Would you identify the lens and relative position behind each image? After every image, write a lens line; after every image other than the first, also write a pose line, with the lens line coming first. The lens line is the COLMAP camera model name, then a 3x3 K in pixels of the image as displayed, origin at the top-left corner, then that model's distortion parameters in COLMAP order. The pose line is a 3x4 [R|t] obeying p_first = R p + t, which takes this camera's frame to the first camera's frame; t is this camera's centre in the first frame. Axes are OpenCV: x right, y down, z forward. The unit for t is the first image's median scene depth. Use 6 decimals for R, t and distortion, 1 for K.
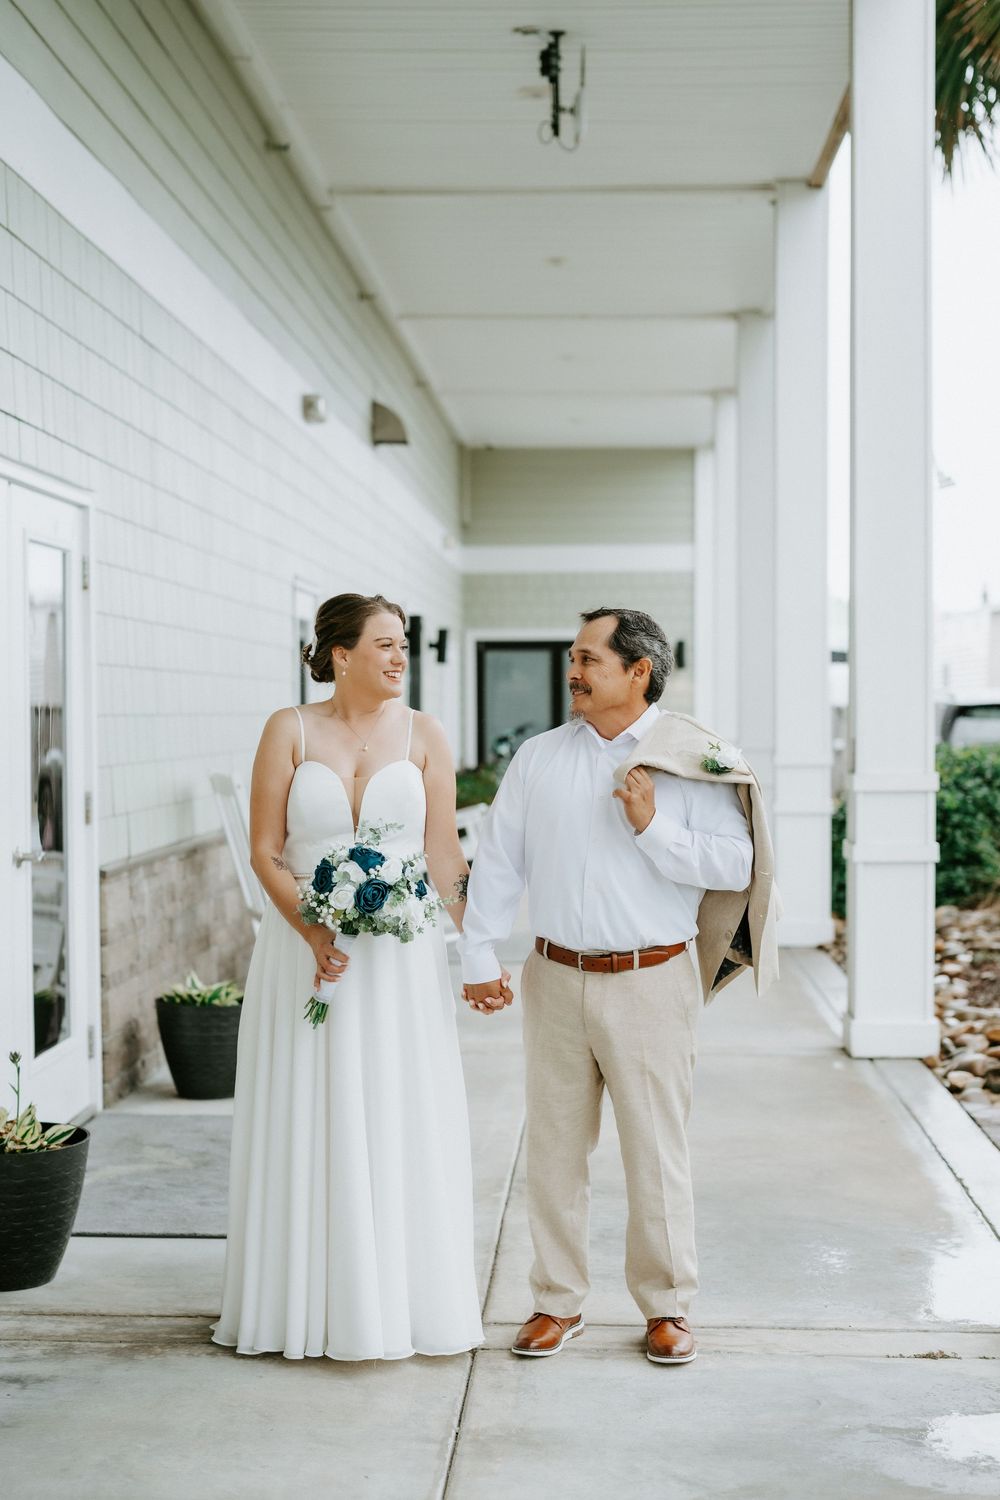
lens RADIAL K [[2215.1, 0, 502.2], [0, 2215.1, 835.4], [0, 0, 1]] dist [0.016302, 0.035702]
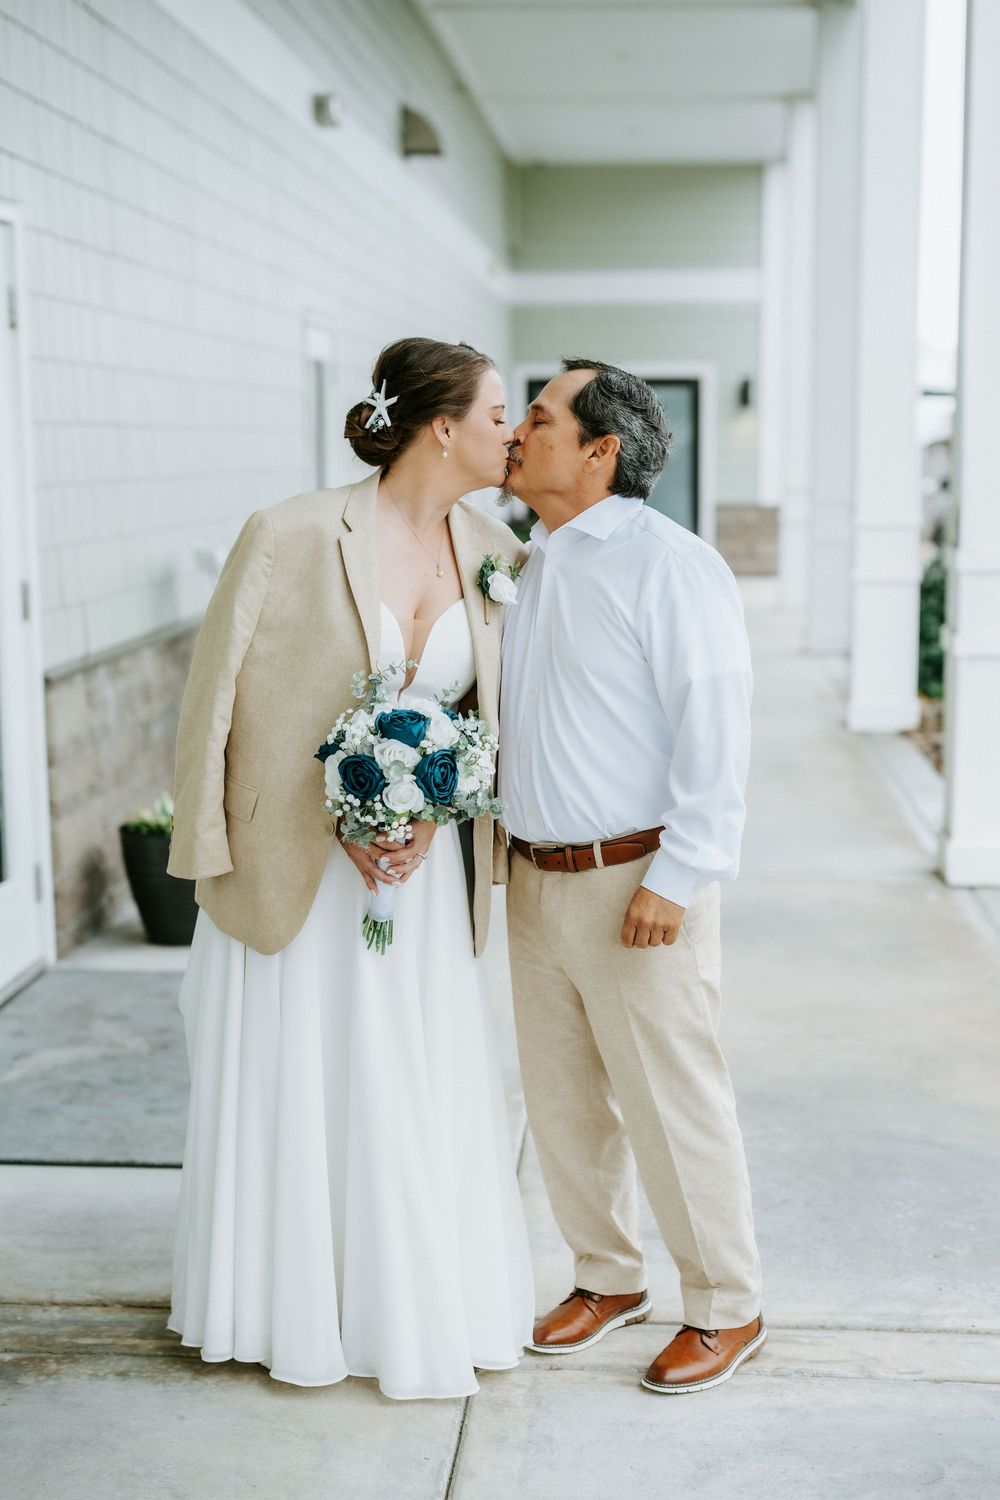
lens RADIAL K [[2215.1, 0, 502.2], [0, 2215.1, 835.4], [0, 0, 1]] dist [0.016302, 0.035702]
pose [[0.999656, 0.001282, -0.026189, 0.010347], [0.001812, 0.993039, 0.117769, -0.021729], [0.026158, -0.117776, 0.992696, 0.174577]]
